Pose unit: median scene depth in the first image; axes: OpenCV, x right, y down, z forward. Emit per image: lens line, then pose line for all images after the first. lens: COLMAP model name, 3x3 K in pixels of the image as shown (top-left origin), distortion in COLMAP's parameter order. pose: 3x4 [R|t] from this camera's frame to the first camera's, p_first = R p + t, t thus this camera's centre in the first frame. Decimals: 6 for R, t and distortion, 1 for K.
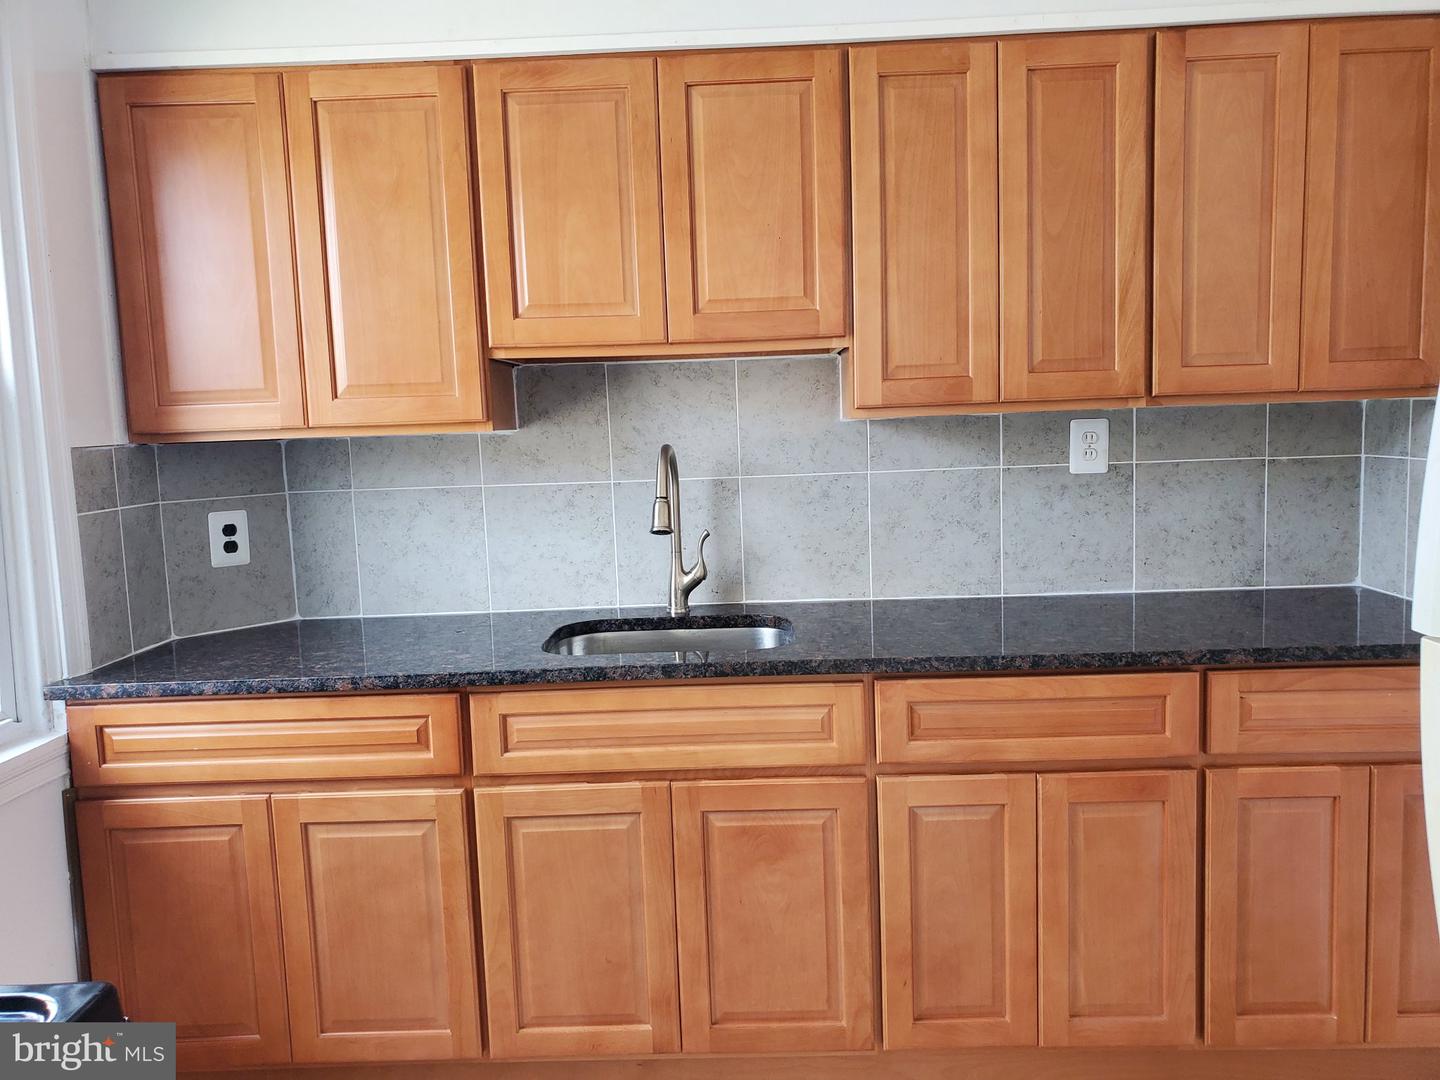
lens RADIAL K [[1119.2, 0, 720.3], [0, 1119.2, 535.6], [0, 0, 1]] dist [0.025718, -0.024636]
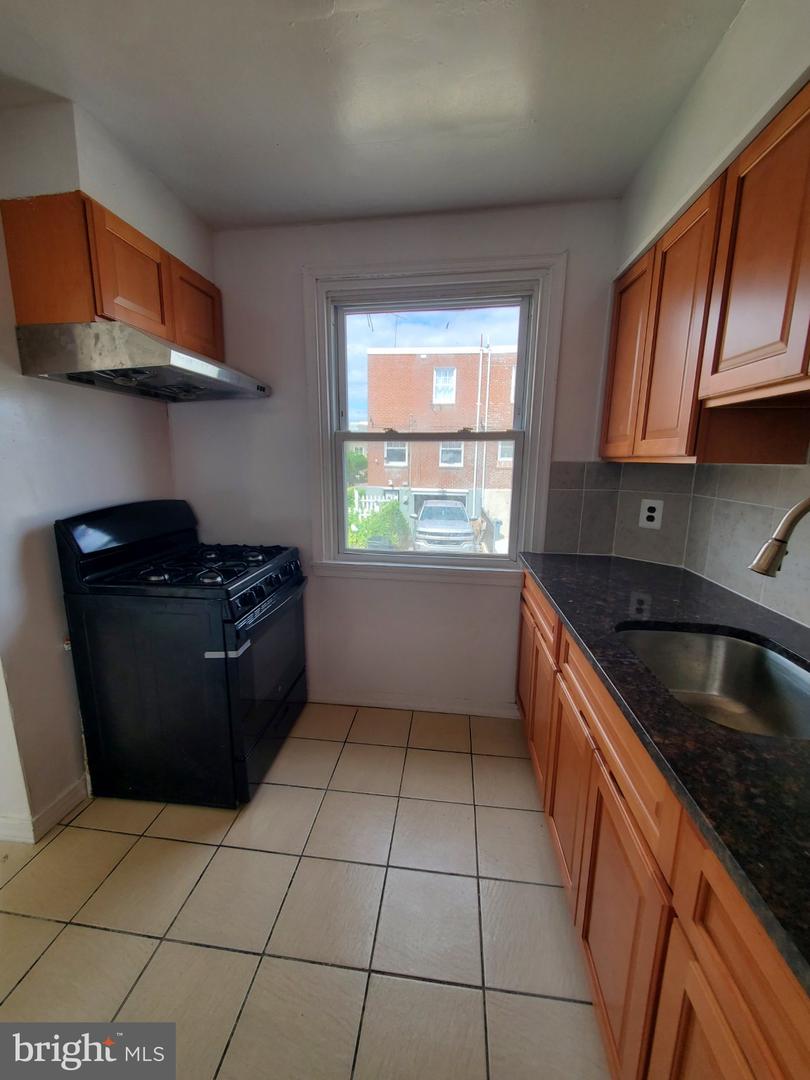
lens RADIAL K [[427.3, 0, 398.5], [0, 427.3, 539.0], [0, 0, 1]] dist [-0.000741, -0.001773]
pose [[-0.110912, 0.222513, -0.968600, 0.369760], [-0.108443, 0.966084, 0.234352, -0.091995], [0.987896, 0.131031, -0.083020, 0.743143]]
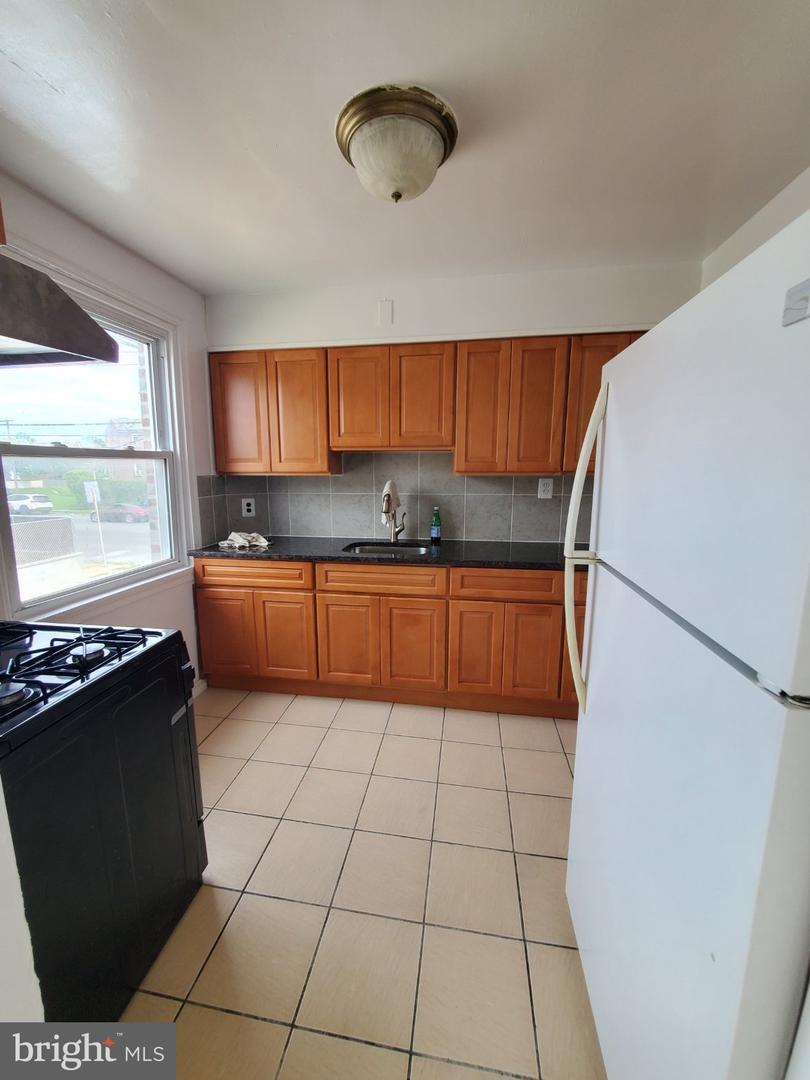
lens RADIAL K [[427.3, 0, 395.7], [0, 427.3, 539.4], [0, 0, 1]] dist [-0.000741, -0.001773]
pose [[0.989479, 0.056423, -0.133224, 0.131797], [-0.048217, 0.996781, 0.064045, -0.005715], [0.136409, -0.056948, 0.989014, -0.102881]]
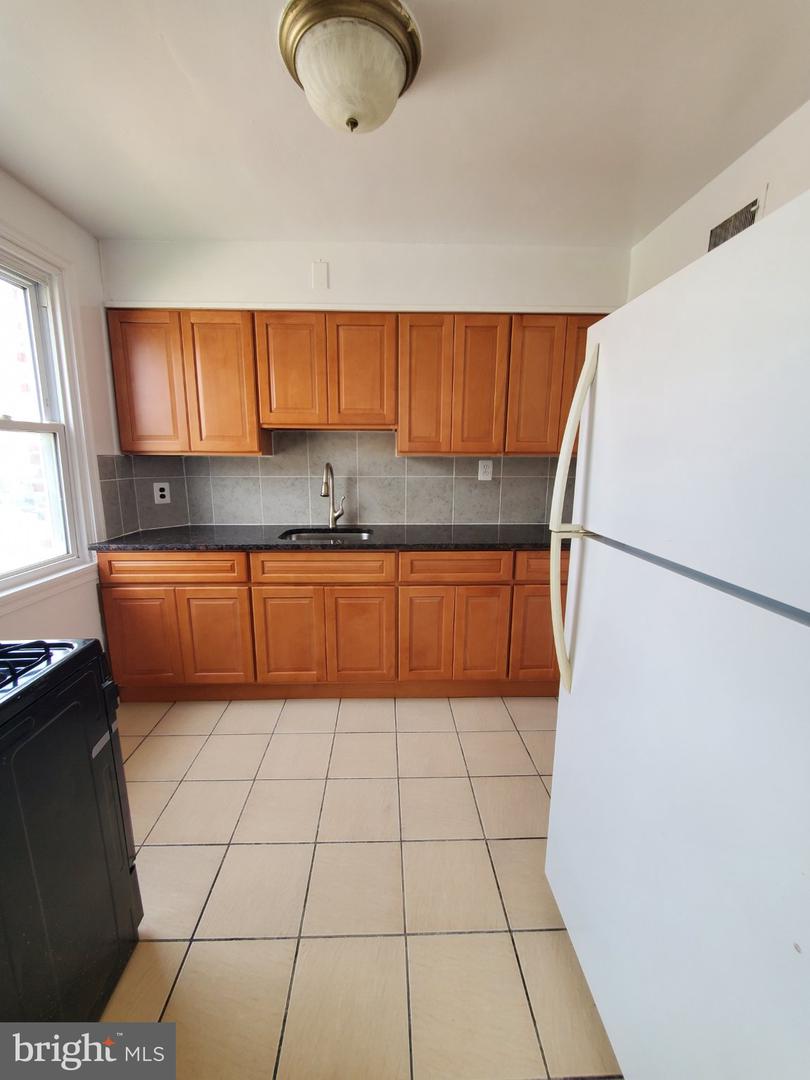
lens RADIAL K [[427.3, 0, 395.5], [0, 427.3, 539.1], [0, 0, 1]] dist [-0.000741, -0.001773]
pose [[0.997830, 0.028081, 0.059554, 0.061301], [-0.032781, 0.996298, 0.079475, 0.014325], [-0.057102, -0.081255, 0.995056, -0.043378]]
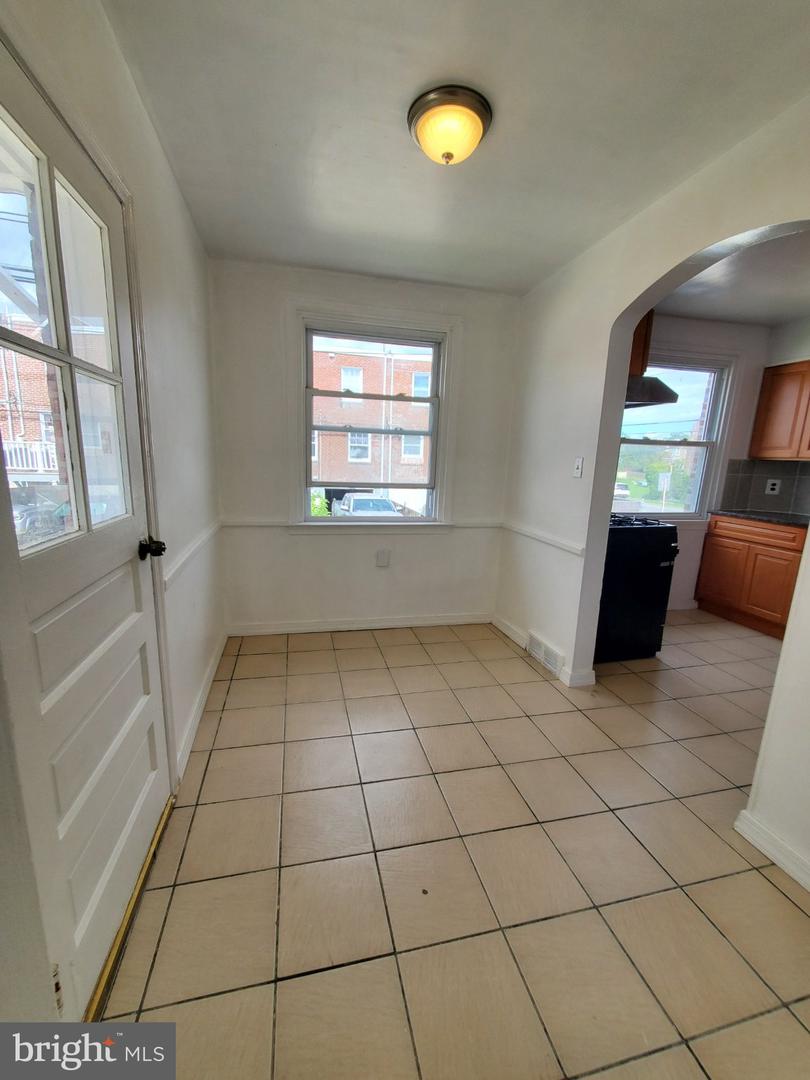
lens RADIAL K [[427.3, 0, 397.4], [0, 427.3, 539.3], [0, 0, 1]] dist [-0.000741, -0.001773]
pose [[0.249394, 0.228898, -0.940961, 0.727819], [-0.141984, 0.969806, 0.198284, 0.078749], [0.957937, 0.084151, 0.274364, -0.666702]]
